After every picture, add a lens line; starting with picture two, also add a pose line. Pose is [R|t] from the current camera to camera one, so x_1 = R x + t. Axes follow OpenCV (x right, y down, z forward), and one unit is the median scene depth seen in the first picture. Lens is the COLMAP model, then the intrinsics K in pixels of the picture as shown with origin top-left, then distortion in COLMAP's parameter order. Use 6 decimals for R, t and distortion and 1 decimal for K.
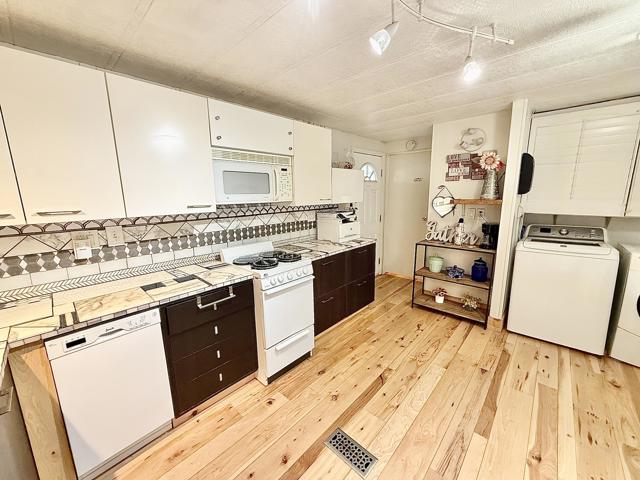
lens RADIAL K [[255.2, 0, 318.2], [0, 255.2, 240.3], [0, 0, 1]] dist [0.001230, 0.000393]
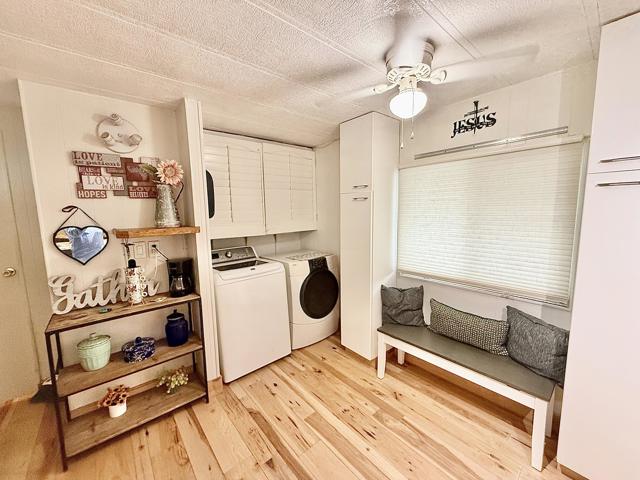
lens RADIAL K [[255.2, 0, 318.2], [0, 255.2, 240.3], [0, 0, 1]] dist [0.001230, 0.000393]
pose [[0.121153, -0.106242, 0.986932, 0.019827], [0.196626, 0.977123, 0.081048, -0.097675], [-0.972965, 0.184237, 0.139271, 0.493865]]
